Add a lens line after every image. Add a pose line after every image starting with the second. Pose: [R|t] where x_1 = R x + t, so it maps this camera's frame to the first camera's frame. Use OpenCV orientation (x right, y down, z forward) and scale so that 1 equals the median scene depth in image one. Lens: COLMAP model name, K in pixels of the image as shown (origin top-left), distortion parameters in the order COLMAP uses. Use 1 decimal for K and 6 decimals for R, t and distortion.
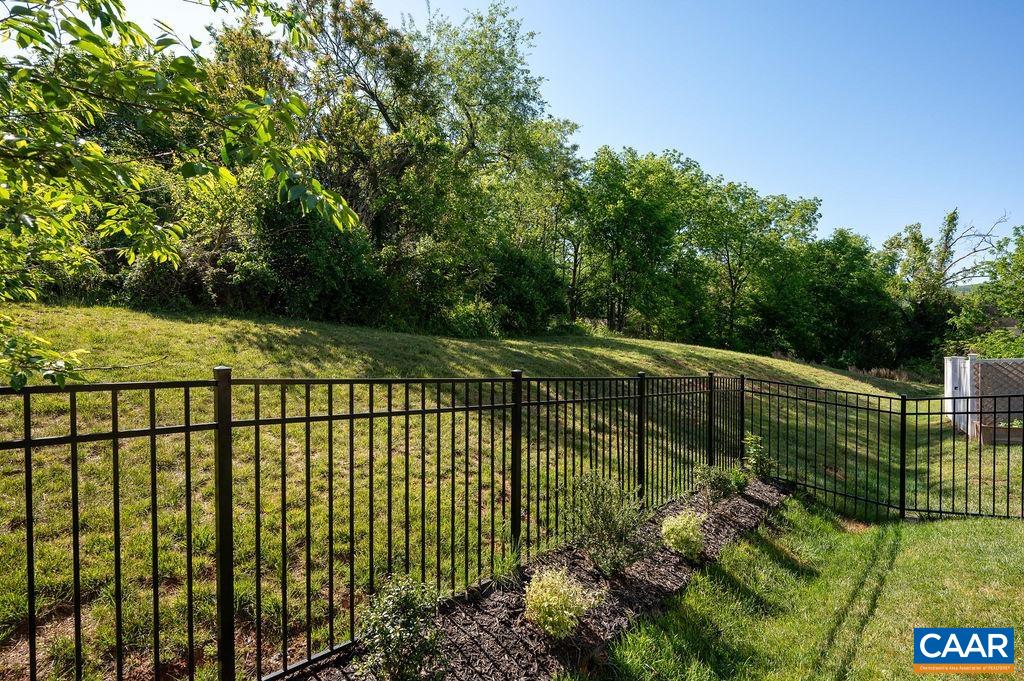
lens RADIAL K [[490.0, 0, 512.7], [0, 490.0, 341.3], [0, 0, 1]] dist [0.000793, 0.000010]
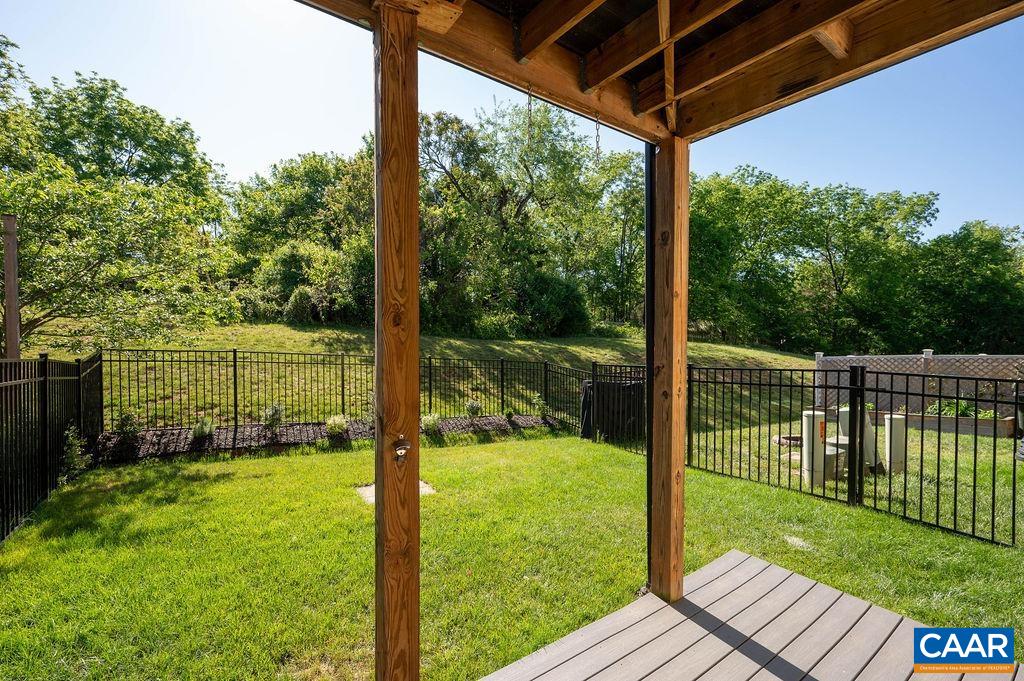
lens RADIAL K [[446.4, 0, 511.0], [0, 446.4, 341.8], [0, 0, 1]] dist [-0.000546, -0.000088]
pose [[0.945293, 0.006400, -0.326161, 0.165965], [-0.005466, 0.999978, 0.003780, -0.001959], [0.326178, -0.001791, 0.945307, -0.104627]]
